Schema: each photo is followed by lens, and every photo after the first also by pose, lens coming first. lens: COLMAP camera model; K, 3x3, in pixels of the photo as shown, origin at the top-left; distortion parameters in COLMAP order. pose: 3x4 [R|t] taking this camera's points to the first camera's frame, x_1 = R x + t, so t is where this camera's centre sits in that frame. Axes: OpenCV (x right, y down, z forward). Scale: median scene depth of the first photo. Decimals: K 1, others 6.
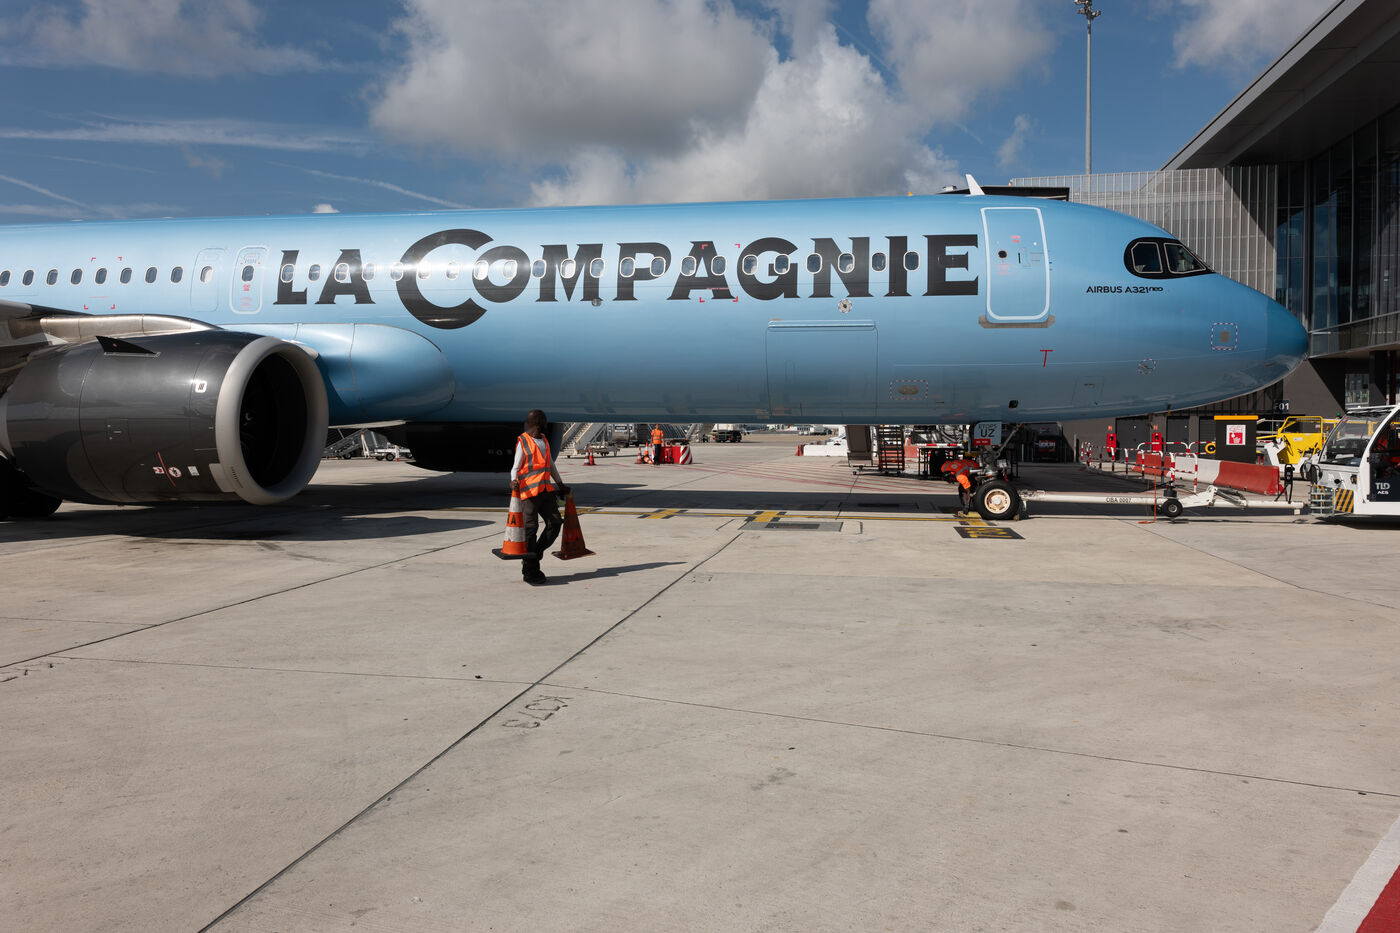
lens RADIAL K [[1445.3, 0, 700.0], [0, 1445.3, 466.5], [0, 0, 1]] dist [-0.016793, -0.005797]
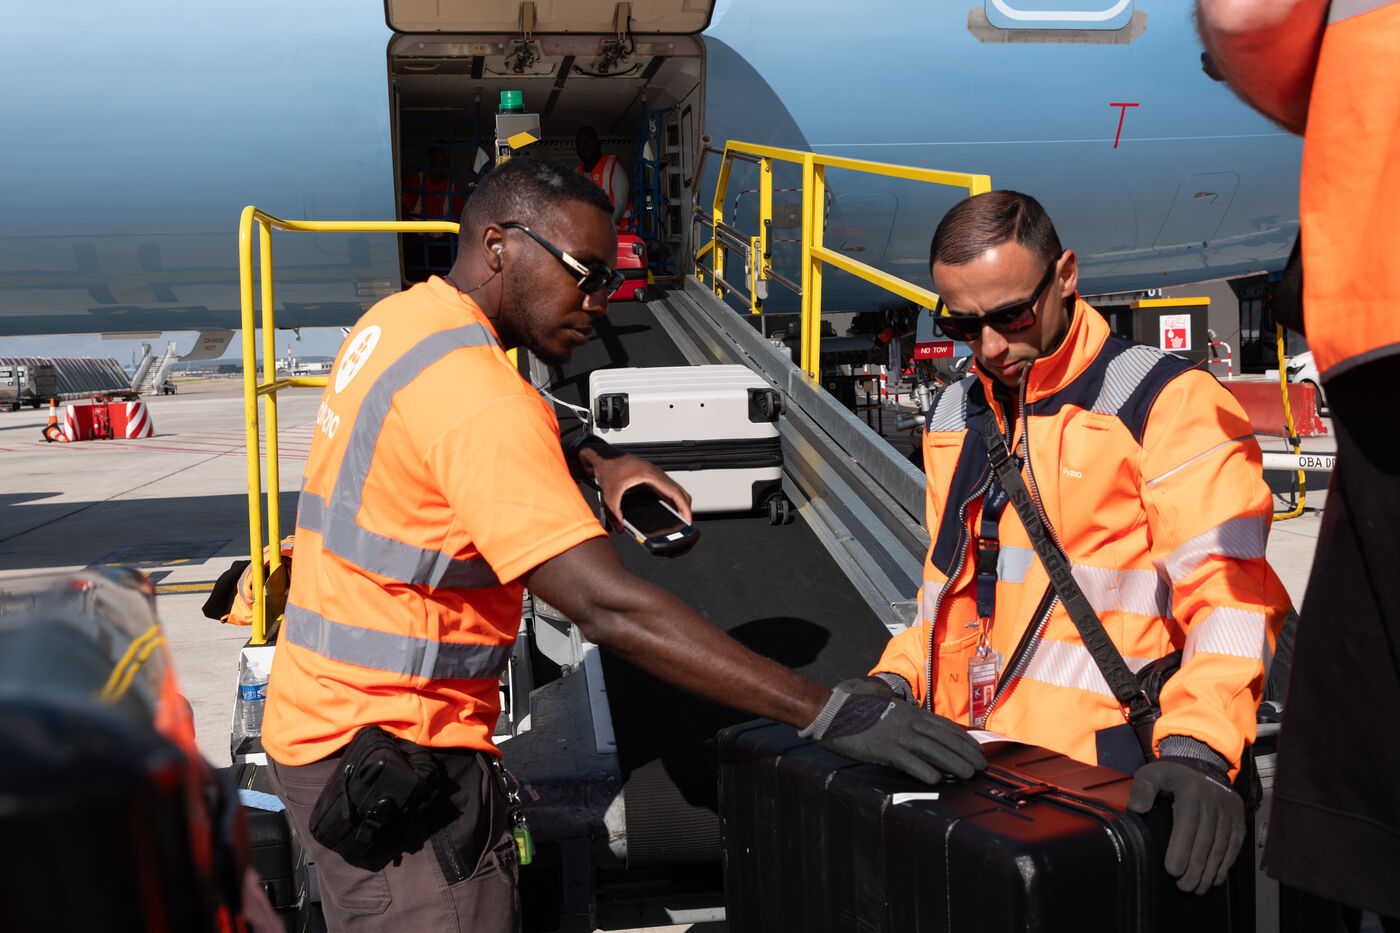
lens RADIAL K [[1445.3, 0, 700.0], [0, 1445.3, 466.5], [0, 0, 1]] dist [-0.016793, -0.005797]
pose [[0.929954, -0.065741, 0.361751, -0.010757], [0.052350, 0.997536, 0.046707, -0.004951], [-0.363930, -0.024498, 0.931104, 0.466497]]
